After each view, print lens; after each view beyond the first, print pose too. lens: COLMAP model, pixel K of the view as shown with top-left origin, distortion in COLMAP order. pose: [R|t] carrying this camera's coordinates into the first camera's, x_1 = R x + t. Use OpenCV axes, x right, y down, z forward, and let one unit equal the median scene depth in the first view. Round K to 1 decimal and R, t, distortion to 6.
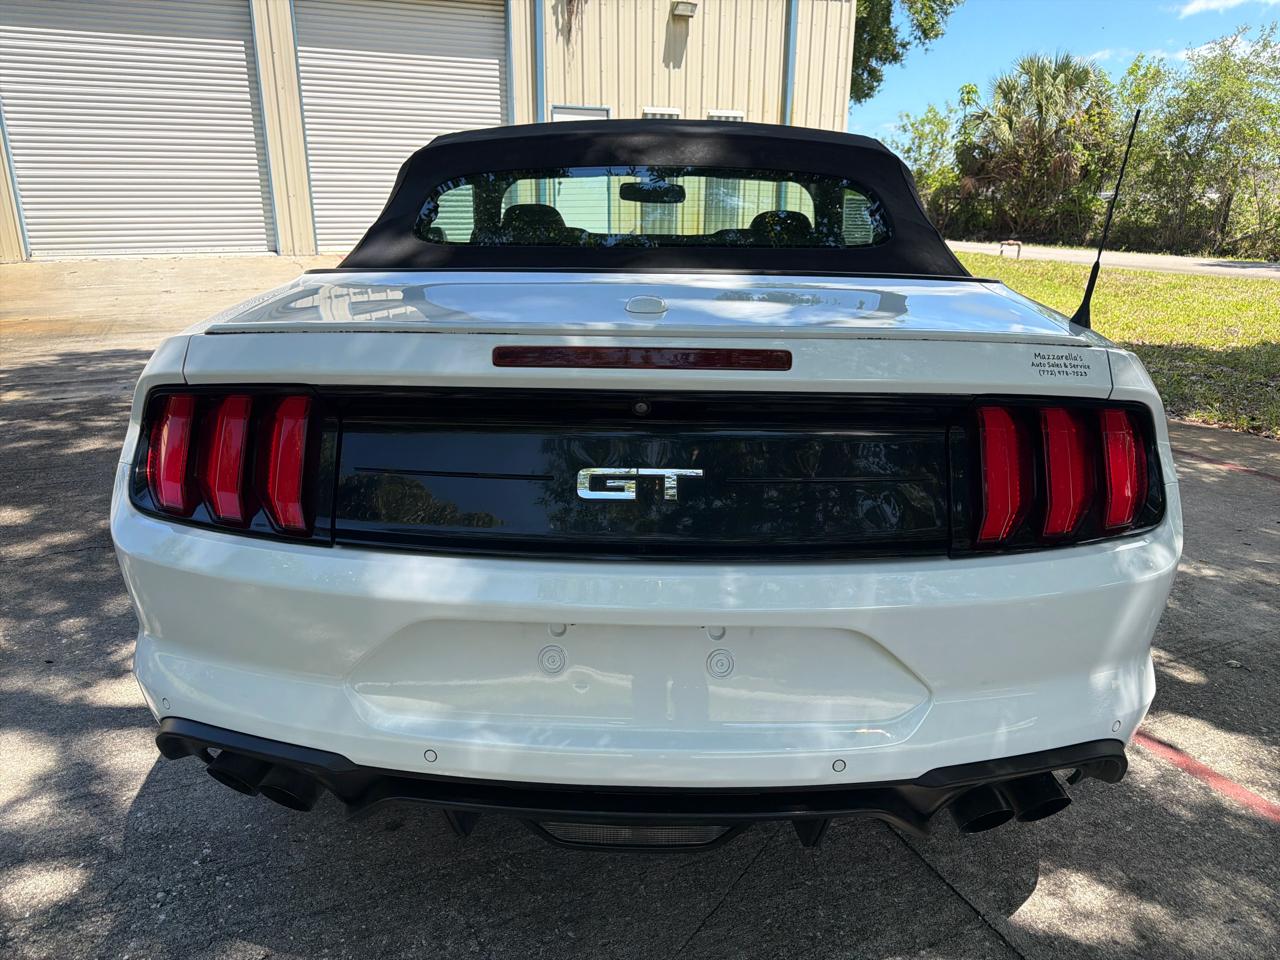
lens RADIAL K [[908.5, 0, 631.0], [0, 908.5, 485.0], [0, 0, 1]] dist [0.019309, -0.025331]
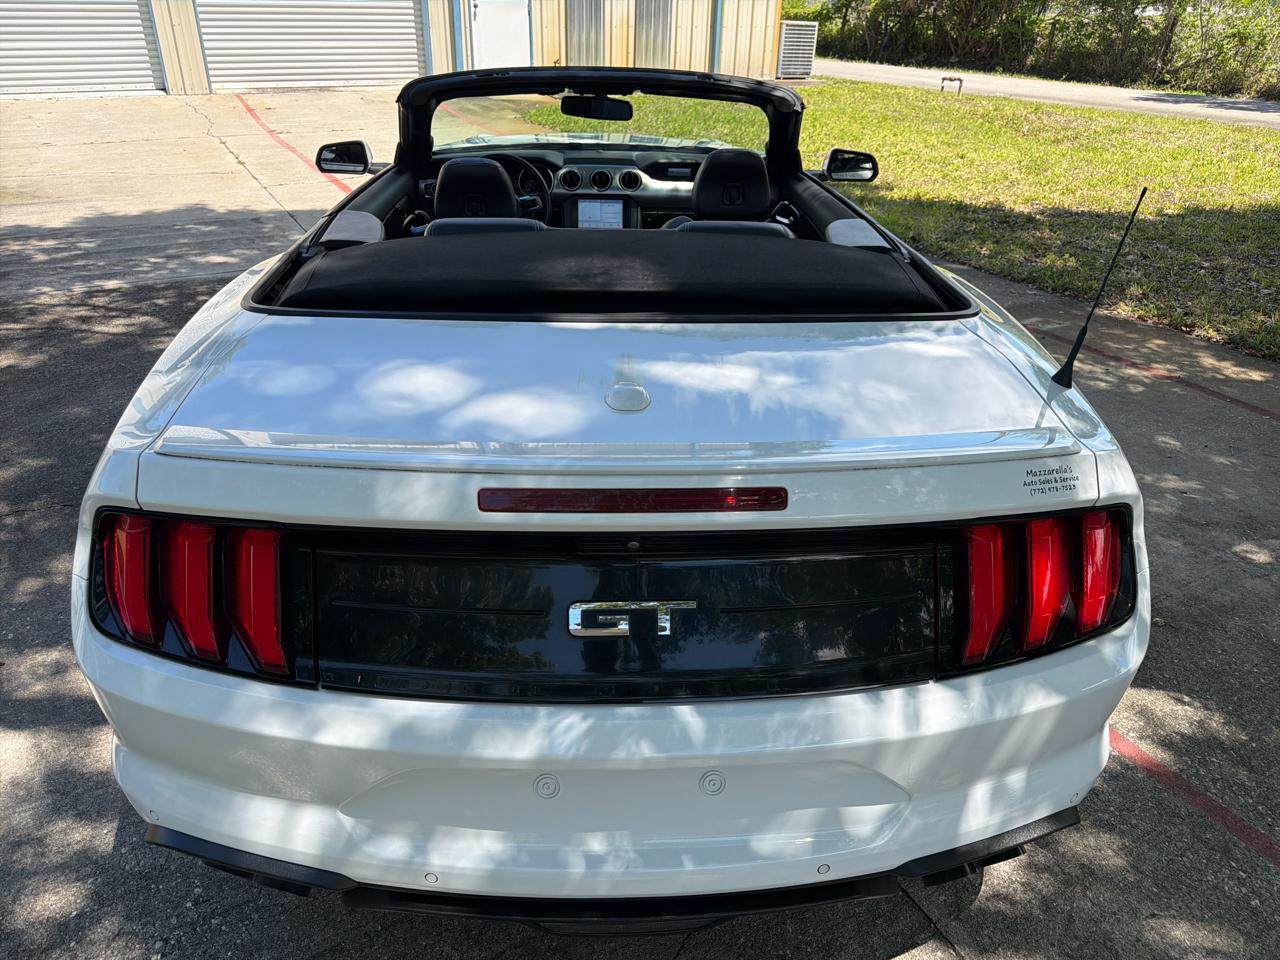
lens RADIAL K [[908.5, 0, 623.9], [0, 908.5, 493.6], [0, 0, 1]] dist [0.019309, -0.025331]
pose [[0.997427, -0.026742, 0.066517, -0.021159], [0.013926, 0.982423, 0.186149, -0.110596], [-0.070326, -0.184744, 0.980267, 0.020538]]
